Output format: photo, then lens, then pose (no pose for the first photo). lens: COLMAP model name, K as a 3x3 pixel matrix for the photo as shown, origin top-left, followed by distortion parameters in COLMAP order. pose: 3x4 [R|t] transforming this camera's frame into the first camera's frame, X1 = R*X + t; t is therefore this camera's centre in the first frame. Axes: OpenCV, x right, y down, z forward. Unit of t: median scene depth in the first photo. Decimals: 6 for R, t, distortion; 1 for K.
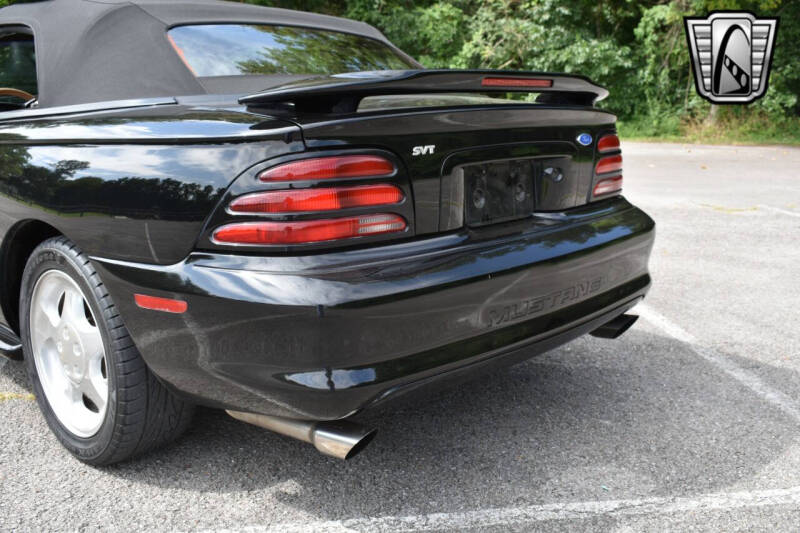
lens RADIAL K [[771.6, 0, 400.7], [0, 771.6, 247.9], [0, 0, 1]] dist [-0.043880, 0.012992]
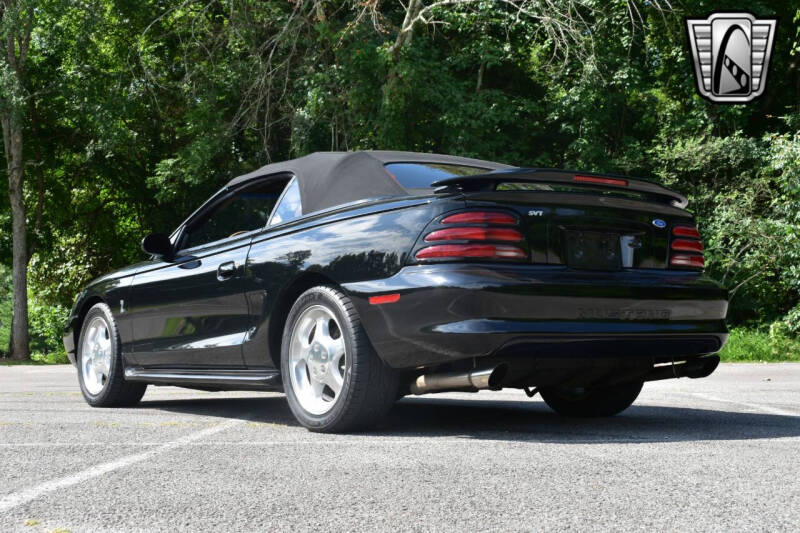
lens RADIAL K [[1164.0, 0, 400.0], [0, 1164.0, 266.5], [0, 0, 1]] dist [-0.017287, -0.043363]
pose [[0.979116, -0.027064, -0.201491, 0.204330], [-0.028695, 0.962780, -0.268757, 0.561664], [0.201265, 0.268926, 0.941898, -1.197203]]
